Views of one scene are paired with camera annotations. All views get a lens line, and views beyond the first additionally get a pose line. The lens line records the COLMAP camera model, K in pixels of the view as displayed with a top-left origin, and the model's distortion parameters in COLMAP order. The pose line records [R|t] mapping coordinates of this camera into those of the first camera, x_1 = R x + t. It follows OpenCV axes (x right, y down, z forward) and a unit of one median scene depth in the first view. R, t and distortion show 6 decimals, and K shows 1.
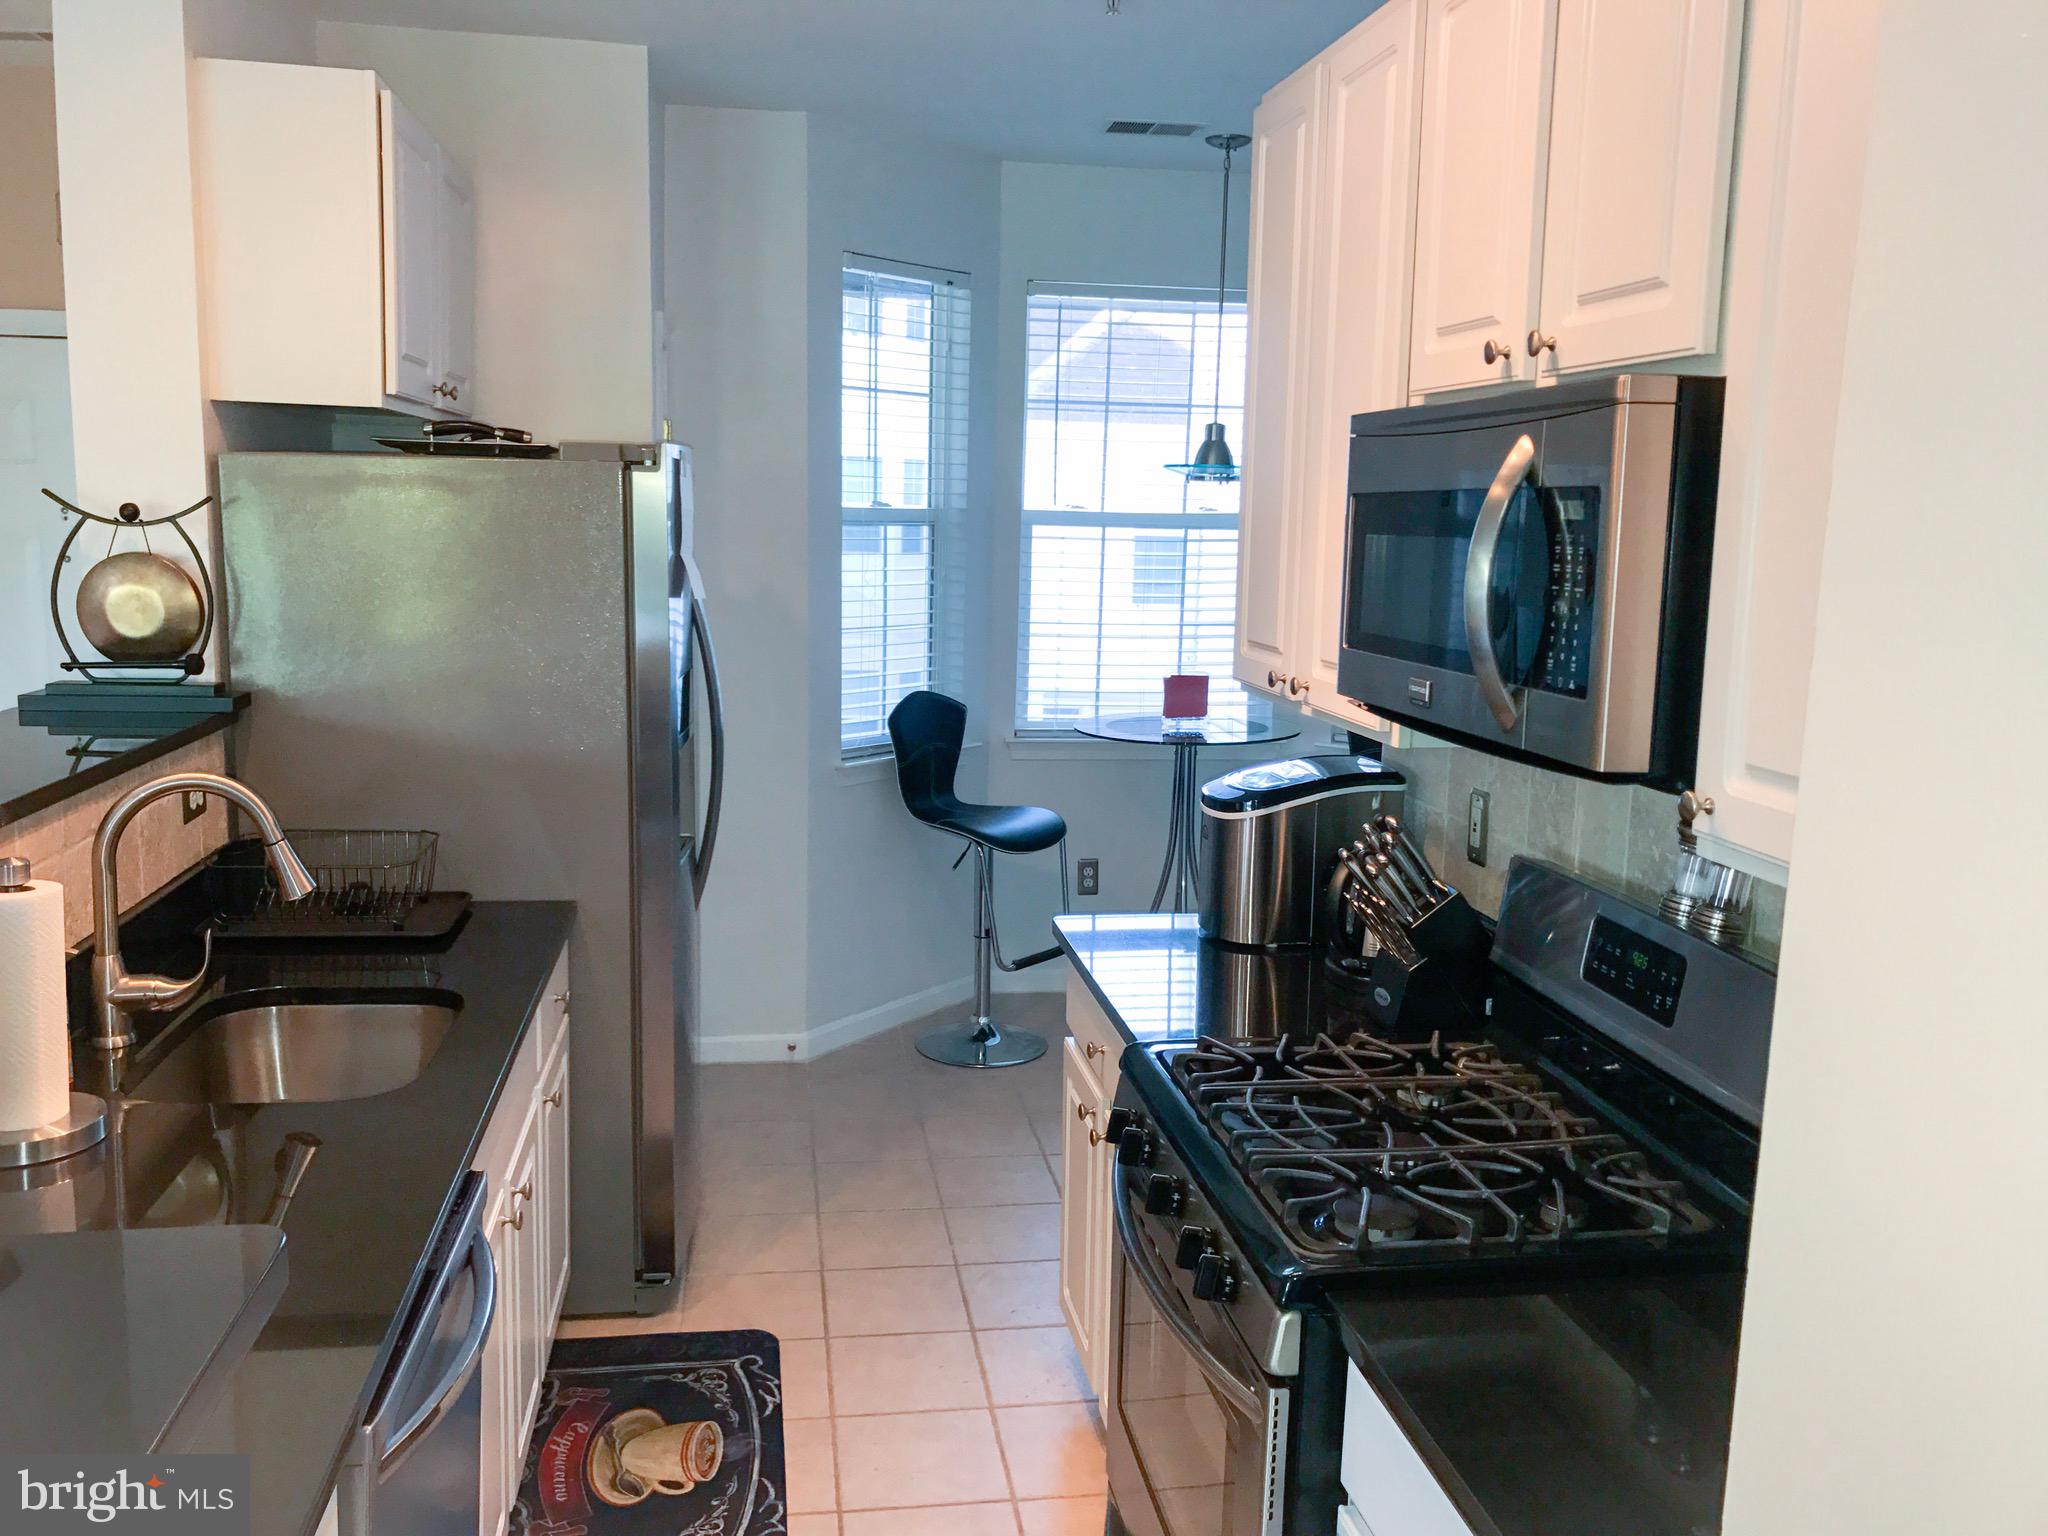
lens RADIAL K [[1683.4, 0, 1019.1], [0, 1683.4, 762.0], [0, 0, 1]] dist [0.105439, -0.226543]
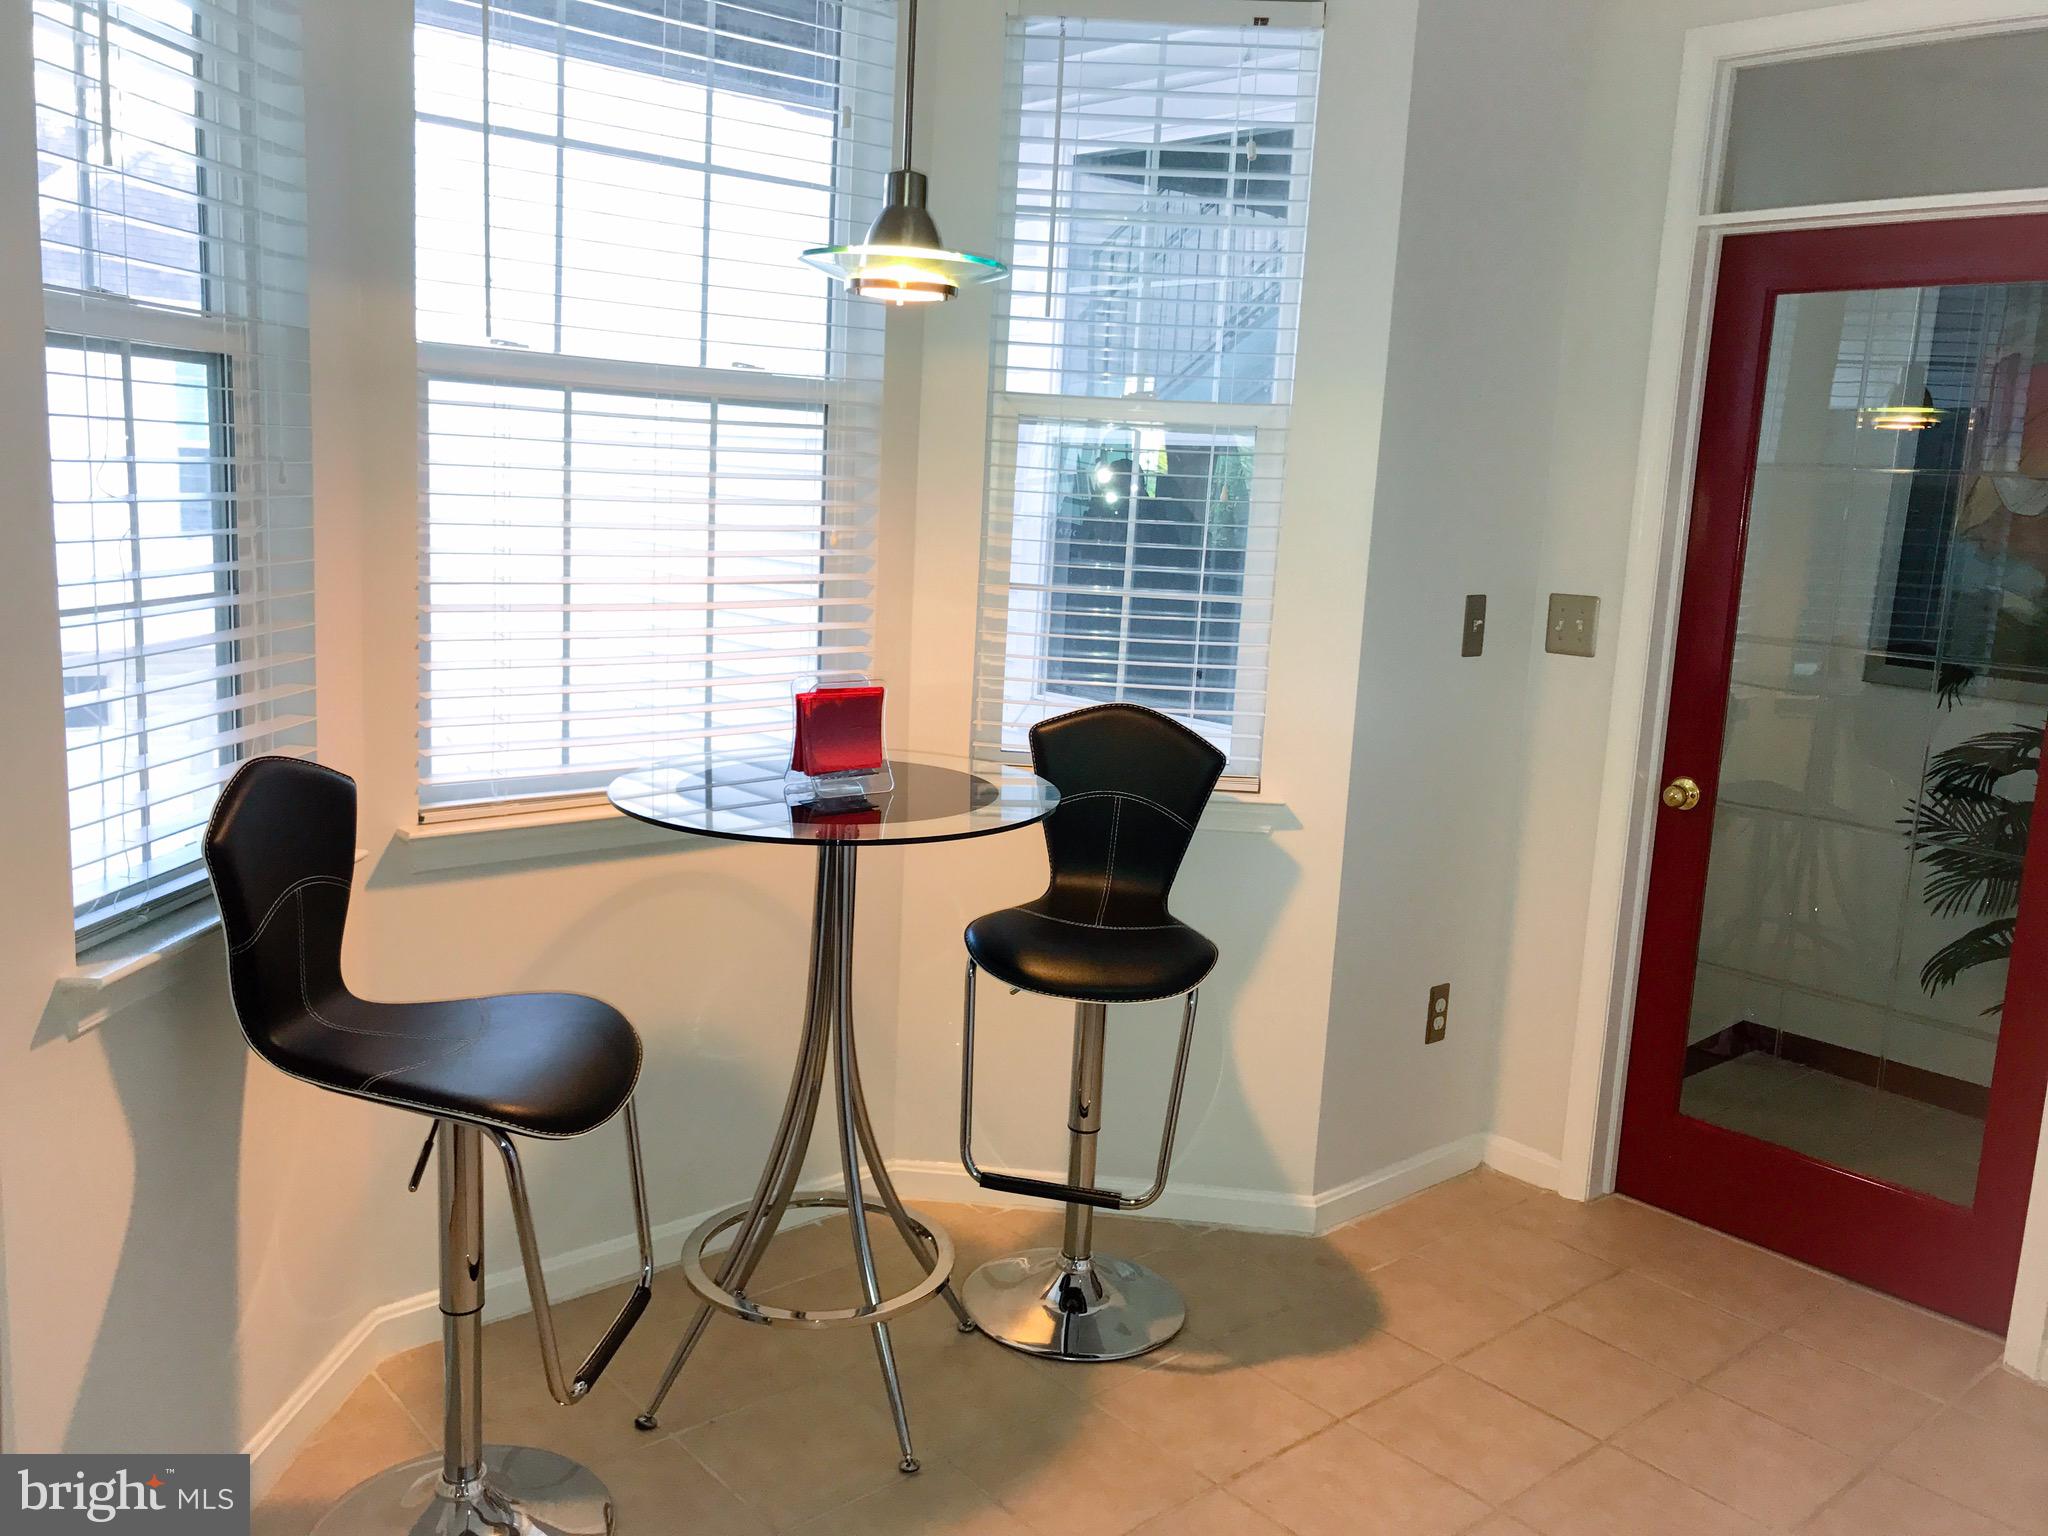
lens RADIAL K [[1683.4, 0, 1019.1], [0, 1683.4, 762.0], [0, 0, 1]] dist [0.105439, -0.226543]
pose [[0.839727, -0.073816, 0.537968, -0.136867], [0.051142, 0.997065, 0.056981, -0.060332], [-0.540595, -0.020335, 0.841037, 0.595850]]
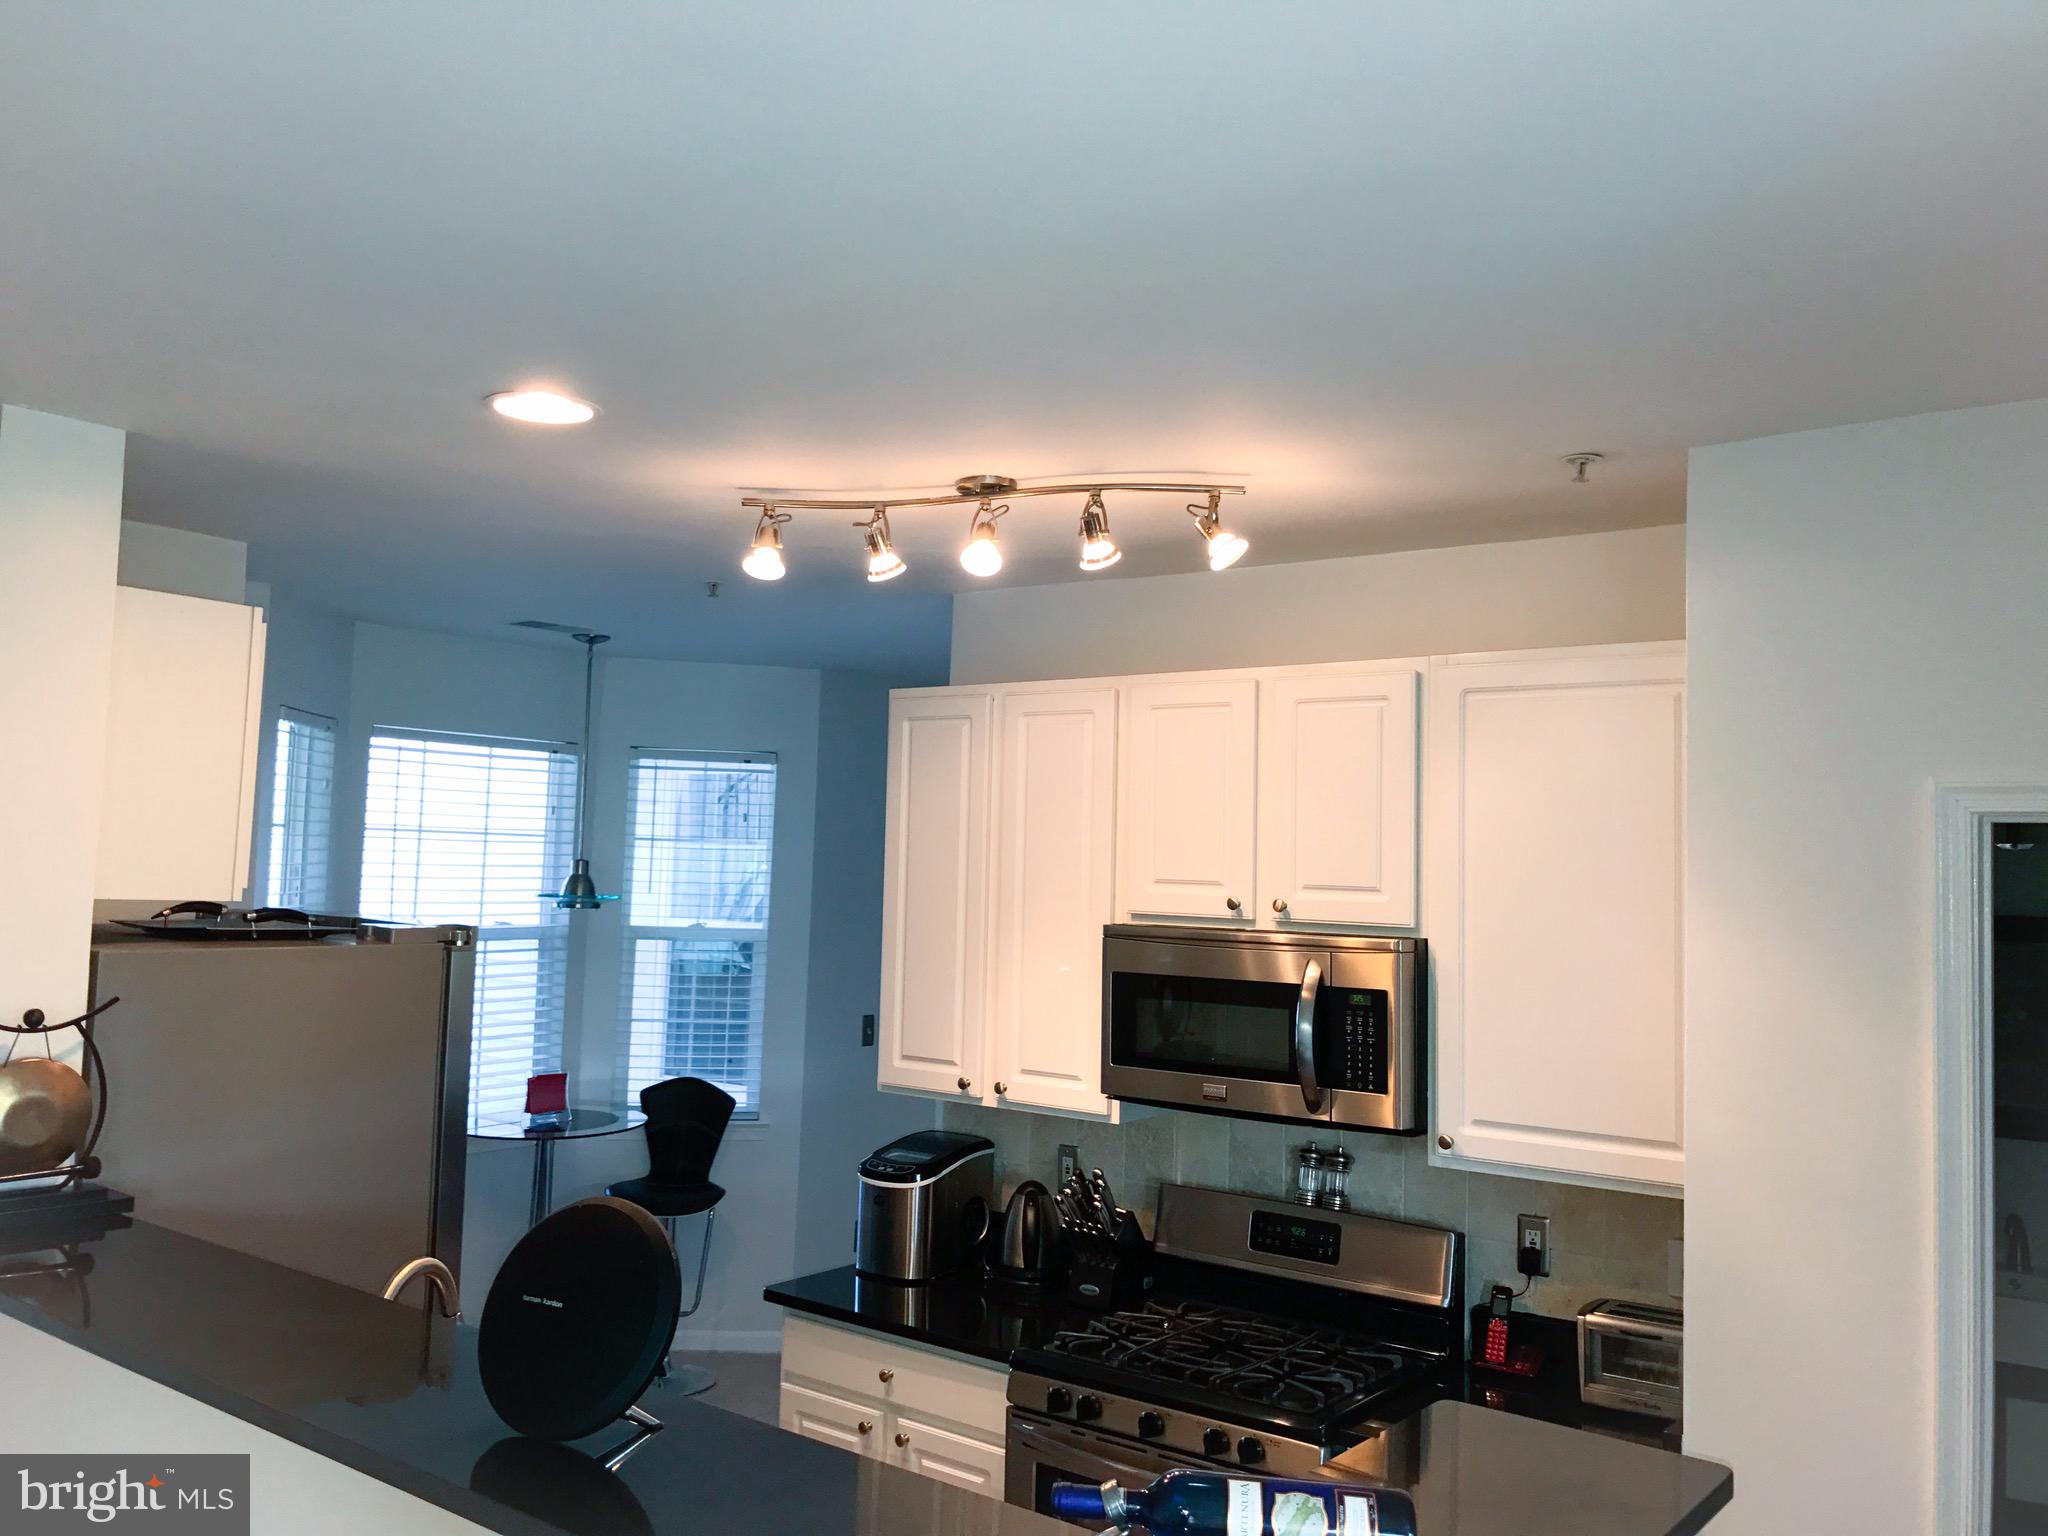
lens RADIAL K [[1690.9, 0, 1021.2], [0, 1690.9, 719.5], [0, 0, 1]] dist [0.016555, 0.000639]
pose [[0.725913, 0.057073, 0.685414, -0.506778], [0.093357, 0.979152, -0.180405, -0.053930], [-0.681421, 0.194946, 0.705451, -0.081836]]
